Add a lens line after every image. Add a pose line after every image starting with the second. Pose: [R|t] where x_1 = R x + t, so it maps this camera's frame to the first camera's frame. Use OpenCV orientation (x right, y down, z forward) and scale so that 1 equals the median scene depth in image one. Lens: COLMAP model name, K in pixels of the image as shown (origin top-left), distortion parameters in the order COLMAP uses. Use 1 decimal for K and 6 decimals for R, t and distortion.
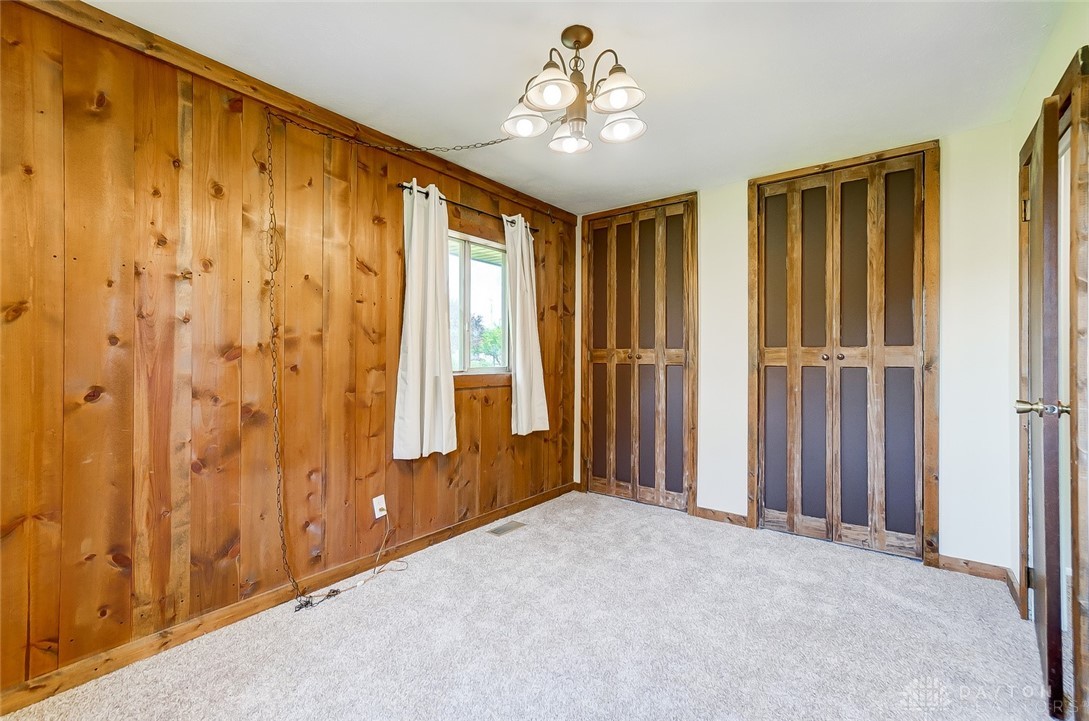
lens RADIAL K [[477.6, 0, 540.8], [0, 477.6, 360.4], [0, 0, 1]] dist [0.001241, 0.000548]
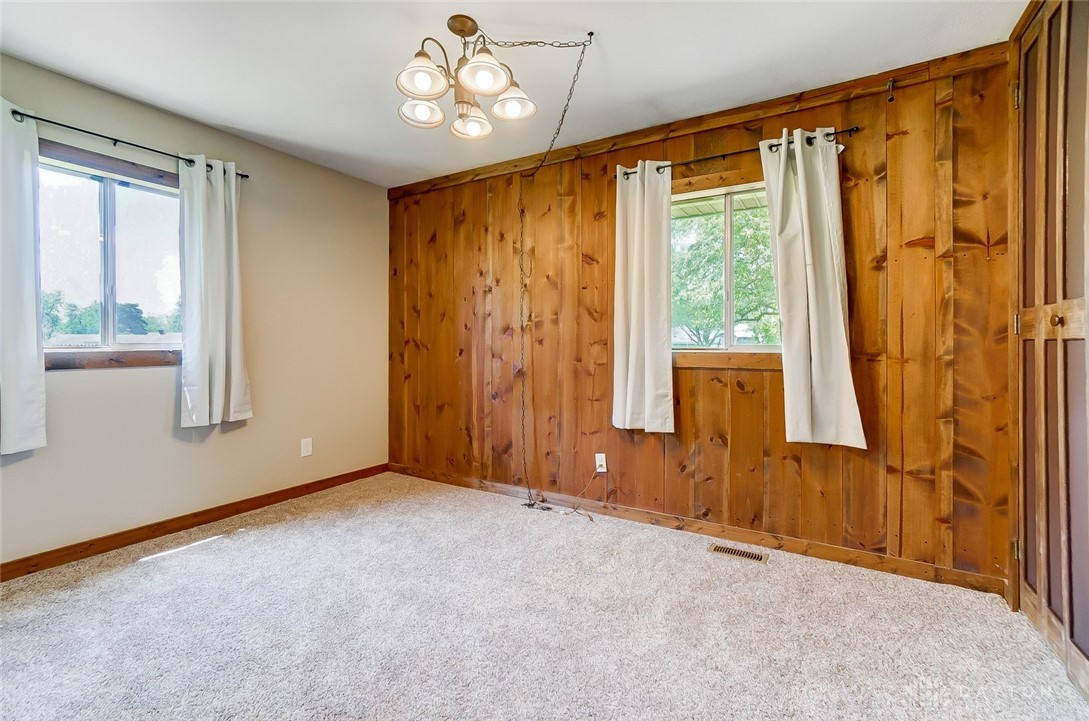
lens RADIAL K [[498.0, 0, 543.7], [0, 498.0, 334.6], [0, 0, 1]] dist [0.001605, 0.000474]
pose [[0.107716, -0.007796, -0.994151, 0.902527], [0.000630, 0.999970, -0.007774, 0.006017], [0.994181, 0.000211, 0.107718, 0.783098]]
